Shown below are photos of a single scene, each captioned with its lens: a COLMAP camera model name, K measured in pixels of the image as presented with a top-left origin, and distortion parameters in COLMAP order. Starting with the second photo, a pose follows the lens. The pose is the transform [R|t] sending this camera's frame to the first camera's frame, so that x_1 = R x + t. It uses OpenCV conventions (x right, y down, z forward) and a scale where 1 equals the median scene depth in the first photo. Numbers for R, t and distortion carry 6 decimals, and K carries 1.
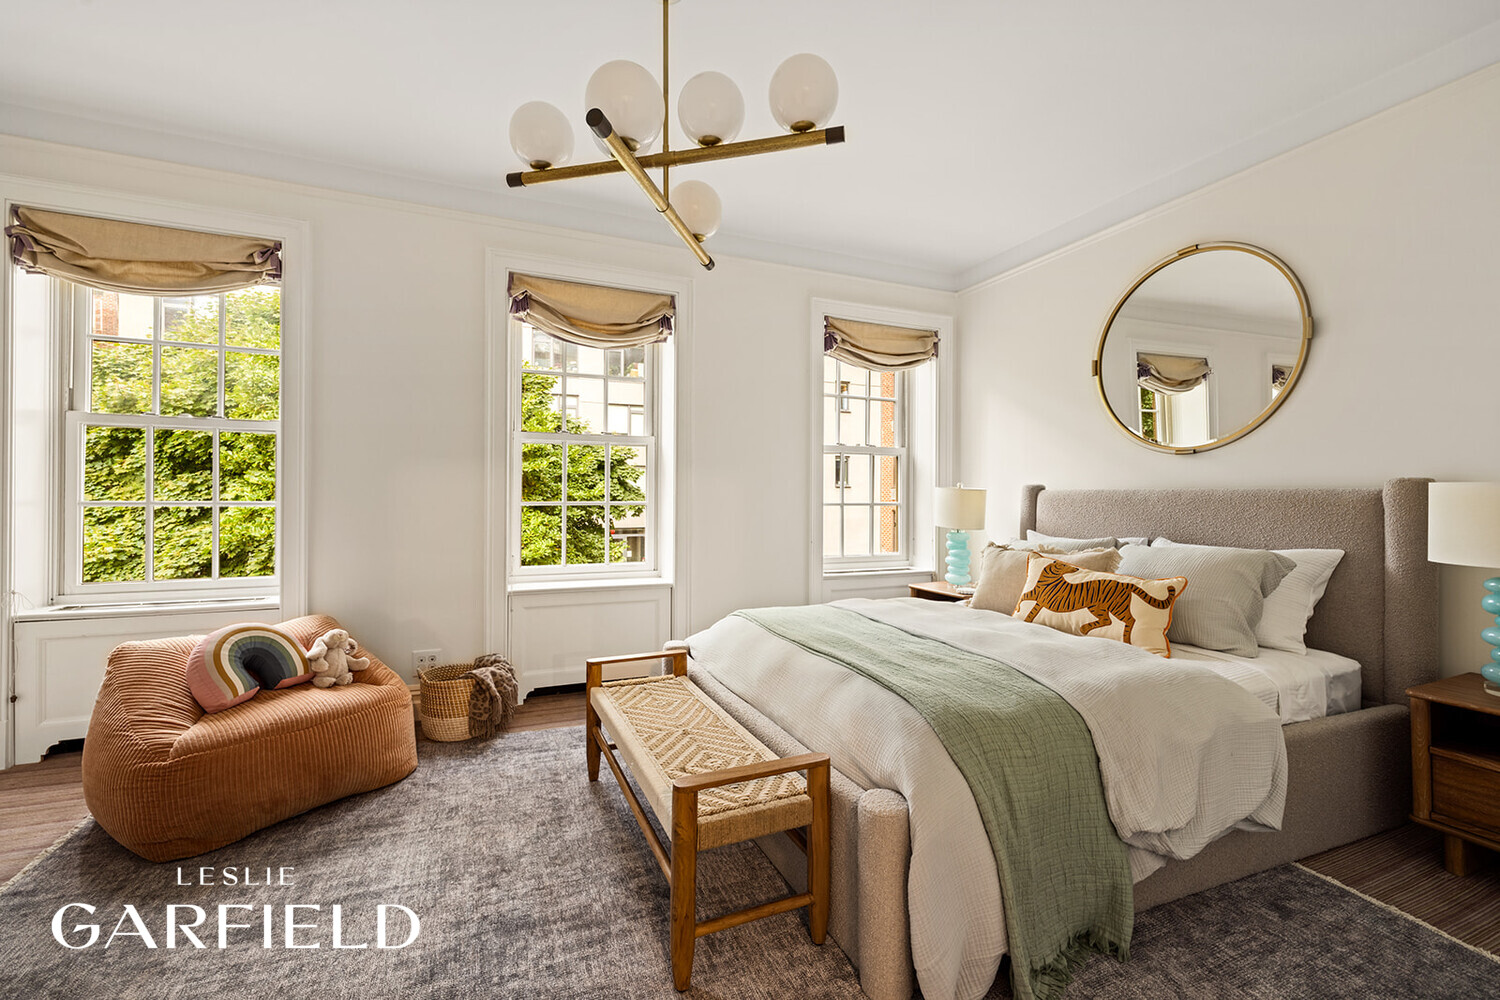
lens RADIAL K [[641.9, 0, 747.4], [0, 641.9, 495.1], [0, 0, 1]] dist [0.000752, 0.000184]
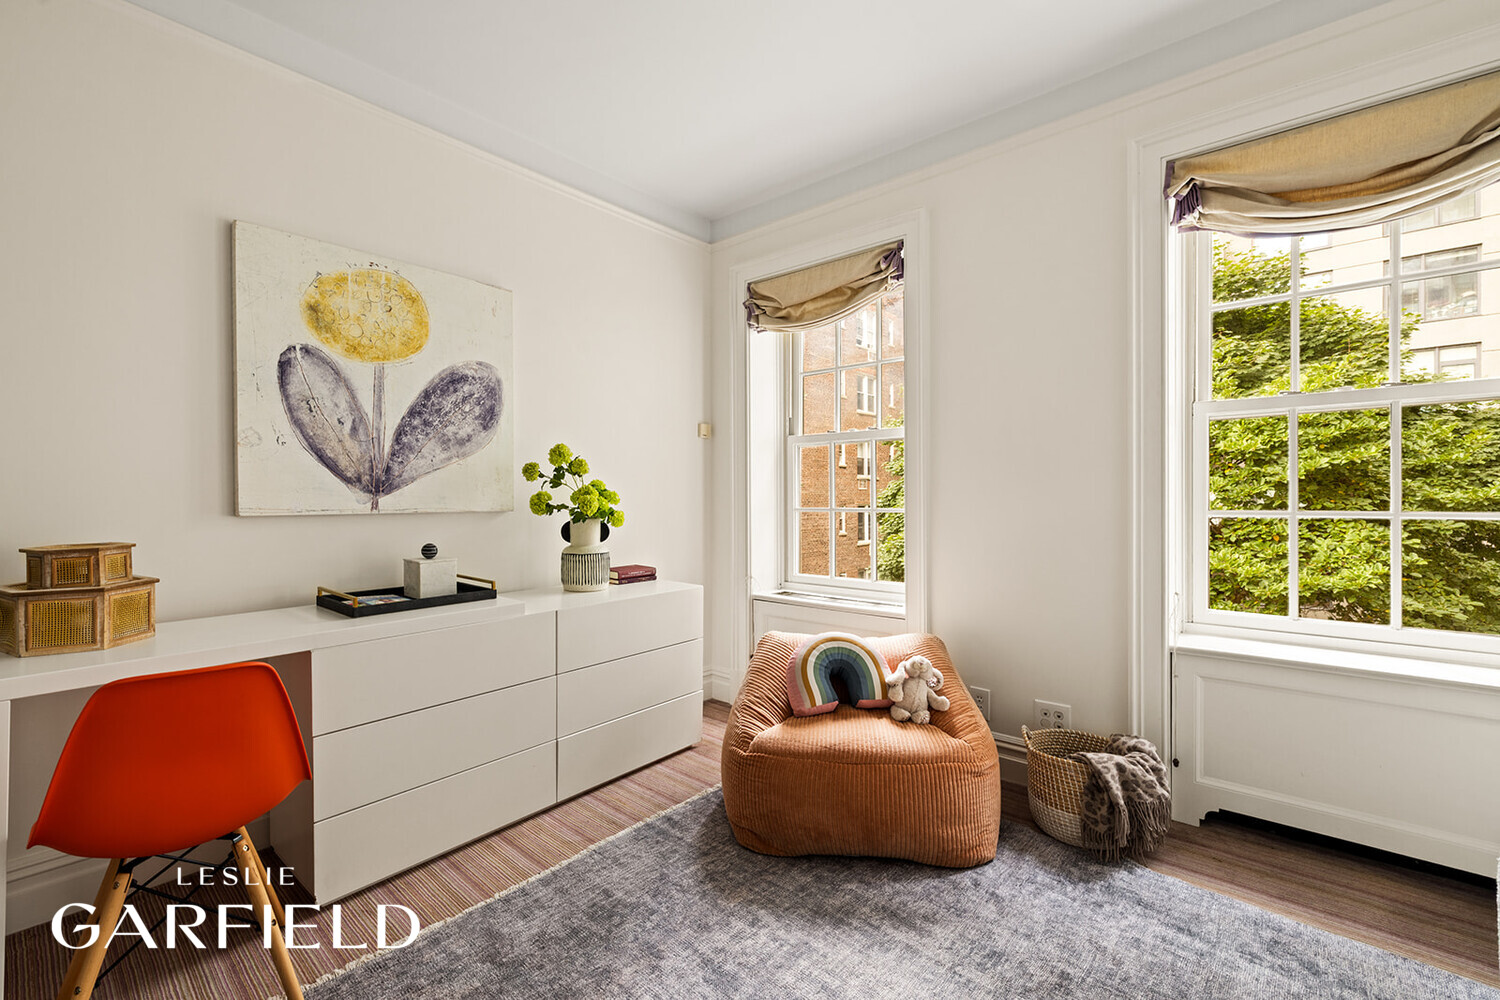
lens RADIAL K [[641.9, 0, 751.1], [0, 641.9, 504.0], [0, 0, 1]] dist [0.000752, 0.000184]
pose [[0.428482, 0.000393, -0.903550, 0.051056], [0.007343, 0.999965, 0.003917, -0.003552], [0.903521, -0.008313, 0.428464, 0.416322]]
